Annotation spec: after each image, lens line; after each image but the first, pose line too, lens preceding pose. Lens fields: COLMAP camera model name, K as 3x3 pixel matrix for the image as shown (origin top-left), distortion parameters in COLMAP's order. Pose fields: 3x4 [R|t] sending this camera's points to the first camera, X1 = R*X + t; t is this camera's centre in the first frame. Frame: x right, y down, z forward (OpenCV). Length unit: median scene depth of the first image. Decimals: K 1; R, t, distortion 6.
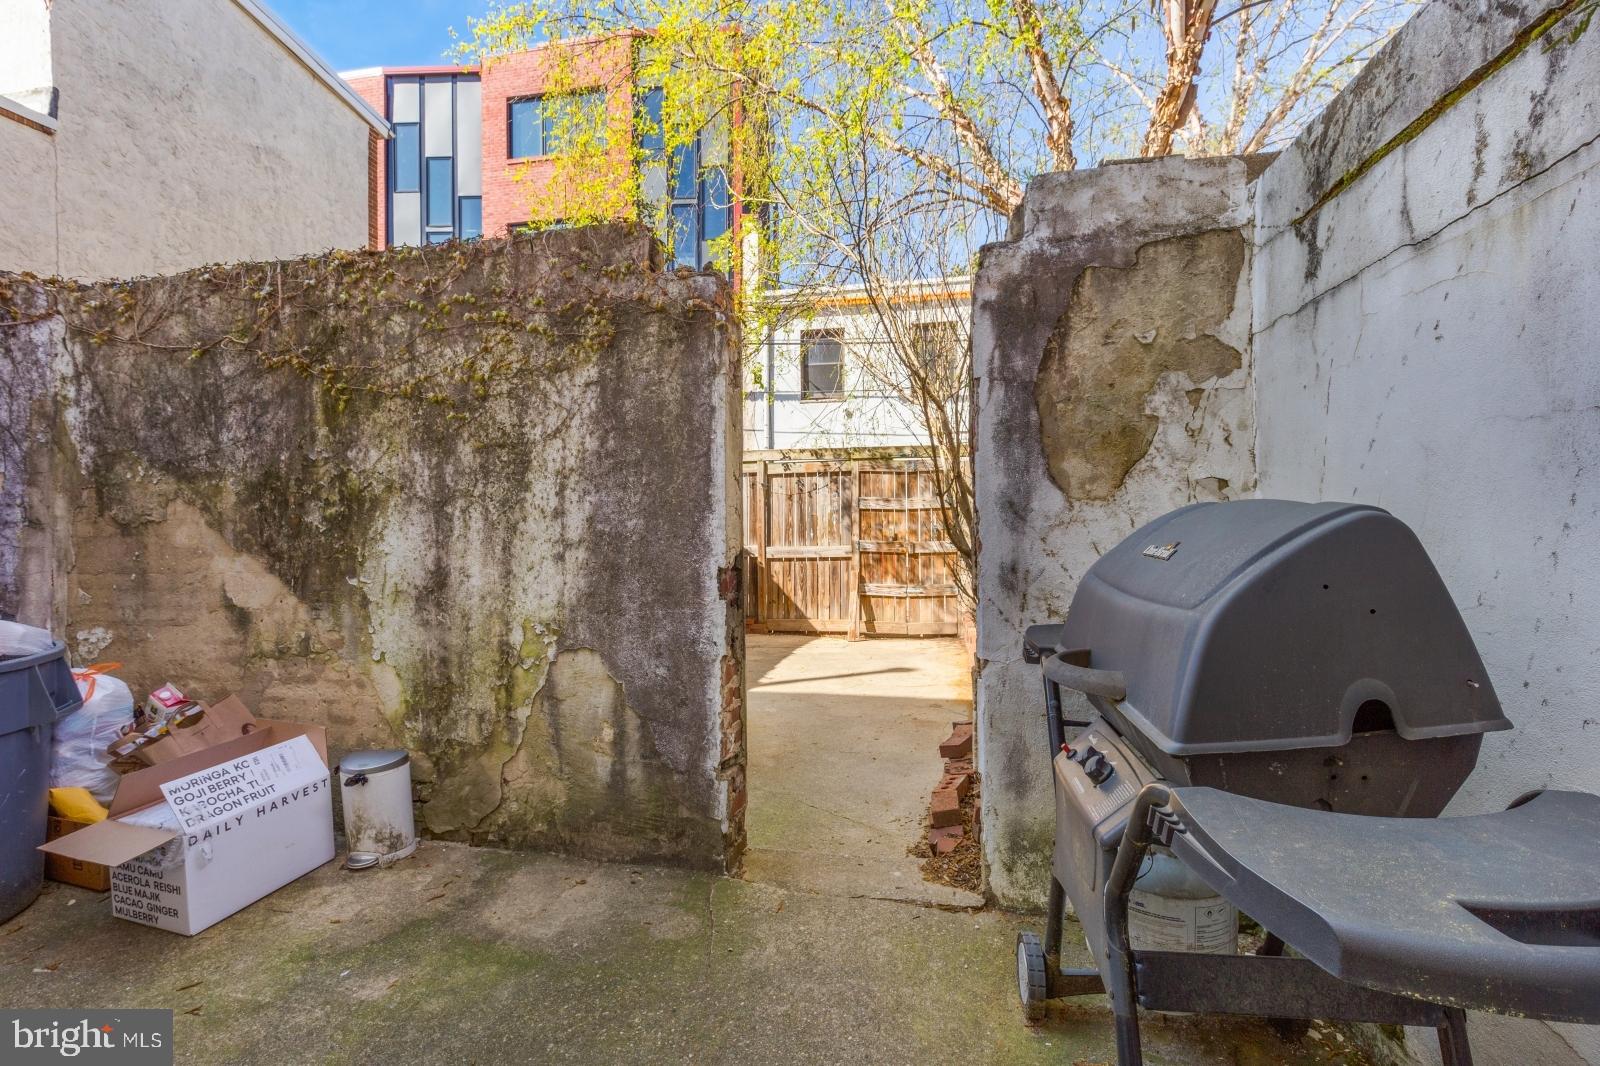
lens RADIAL K [[719.9, 0, 795.3], [0, 719.9, 534.1], [0, 0, 1]] dist [0.008064, -0.000015]
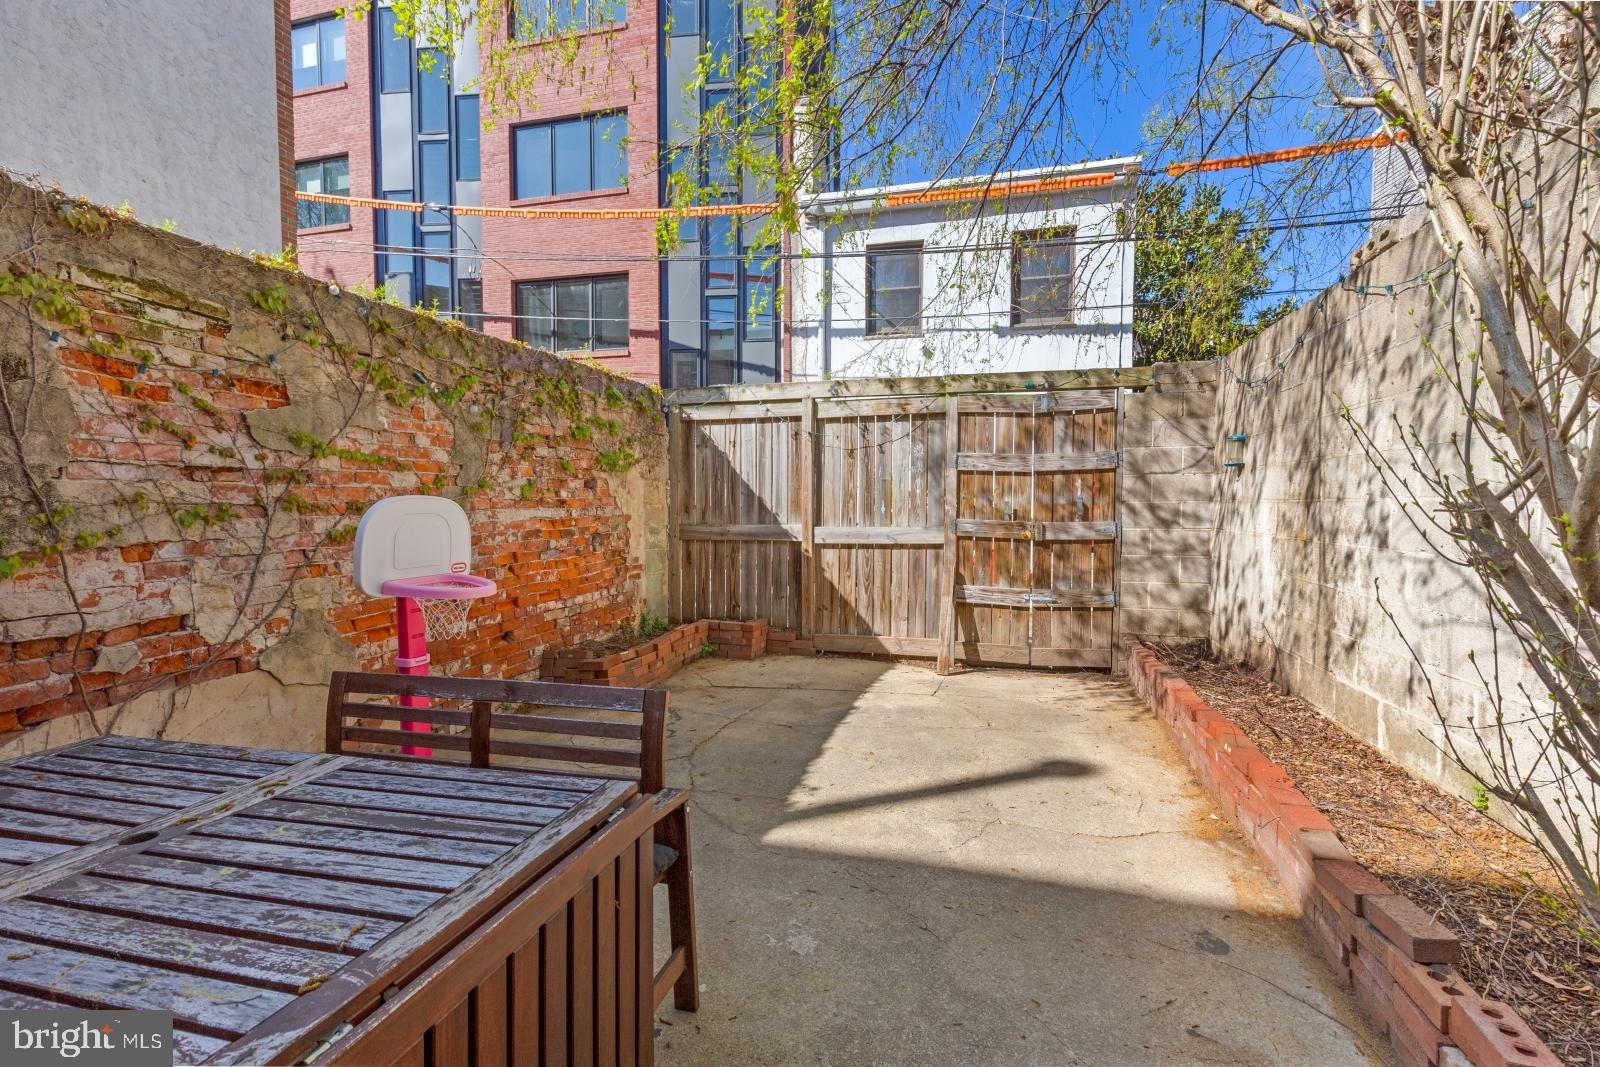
lens RADIAL K [[719.9, 0, 795.3], [0, 719.9, 534.6], [0, 0, 1]] dist [0.008064, -0.000015]
pose [[0.996691, 0.012748, -0.080279, -0.004178], [-0.009584, 0.999167, 0.039679, -0.001423], [0.080718, -0.038779, 0.995982, 0.331256]]
